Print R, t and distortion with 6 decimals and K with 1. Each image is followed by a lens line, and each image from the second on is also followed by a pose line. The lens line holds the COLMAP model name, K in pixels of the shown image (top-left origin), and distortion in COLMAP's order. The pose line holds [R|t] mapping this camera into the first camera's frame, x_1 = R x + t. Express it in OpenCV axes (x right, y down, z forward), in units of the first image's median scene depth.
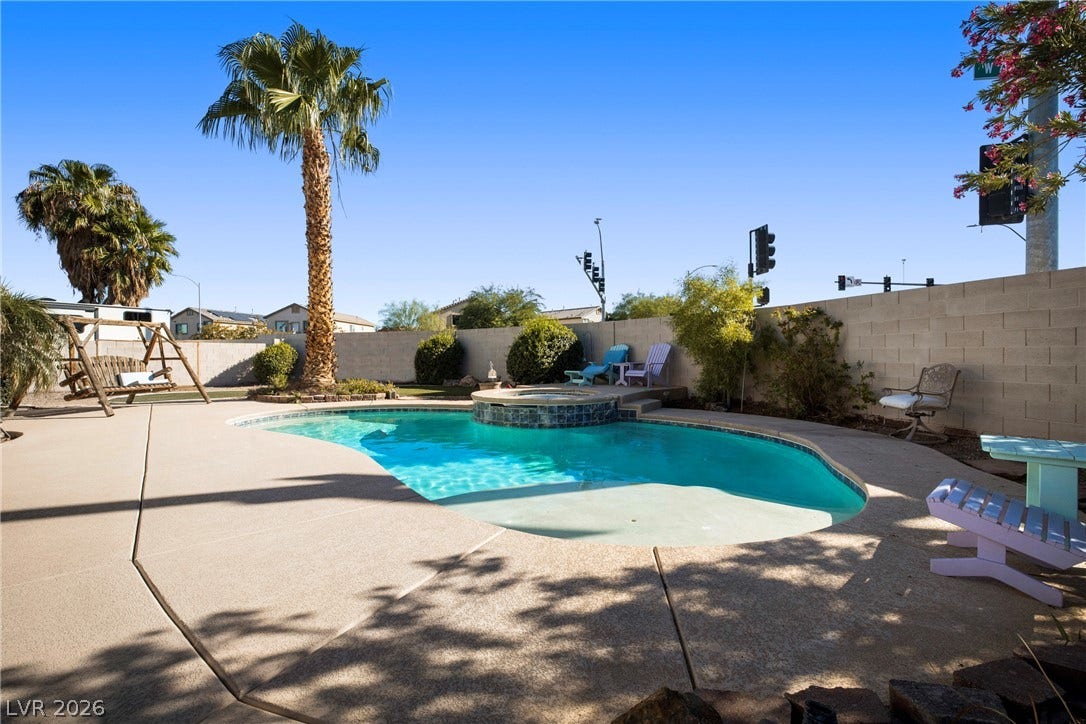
lens RADIAL K [[468.6, 0, 542.8], [0, 468.6, 356.8], [0, 0, 1]] dist [-0.048019, 0.018553]
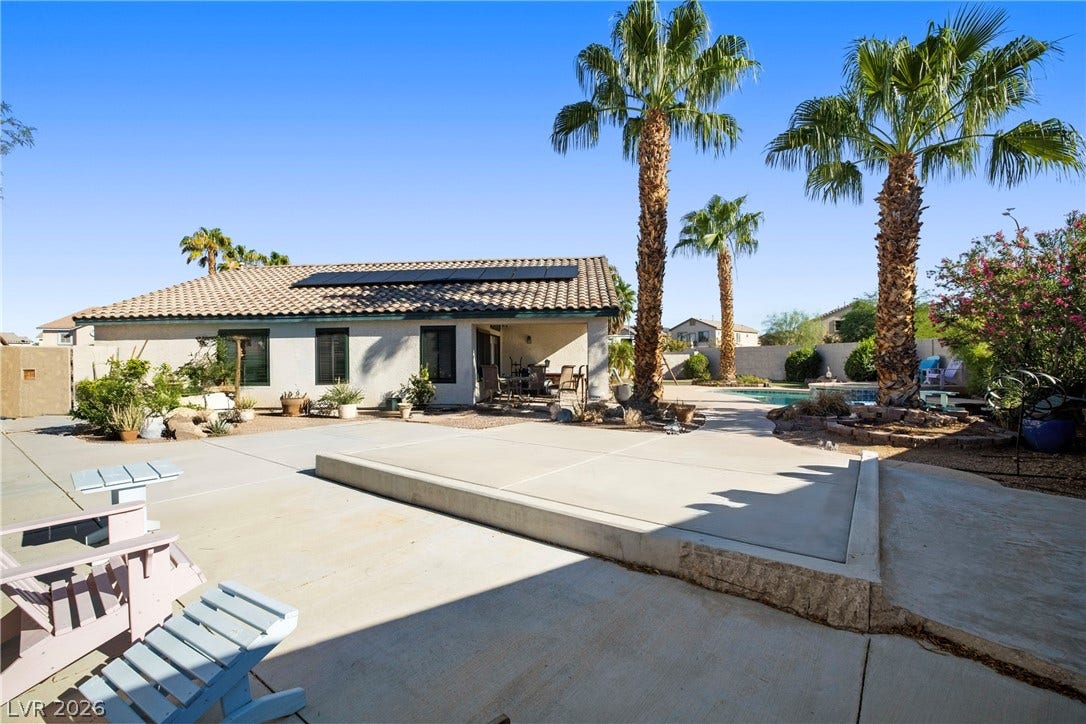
lens RADIAL K [[468.6, 0, 542.8], [0, 468.6, 356.8], [0, 0, 1]] dist [-0.048019, 0.018553]
pose [[0.709426, -0.003963, -0.704769, 0.322920], [-0.000018, 0.999984, -0.005642, -0.016508], [0.704780, 0.004015, 0.709414, -0.878462]]
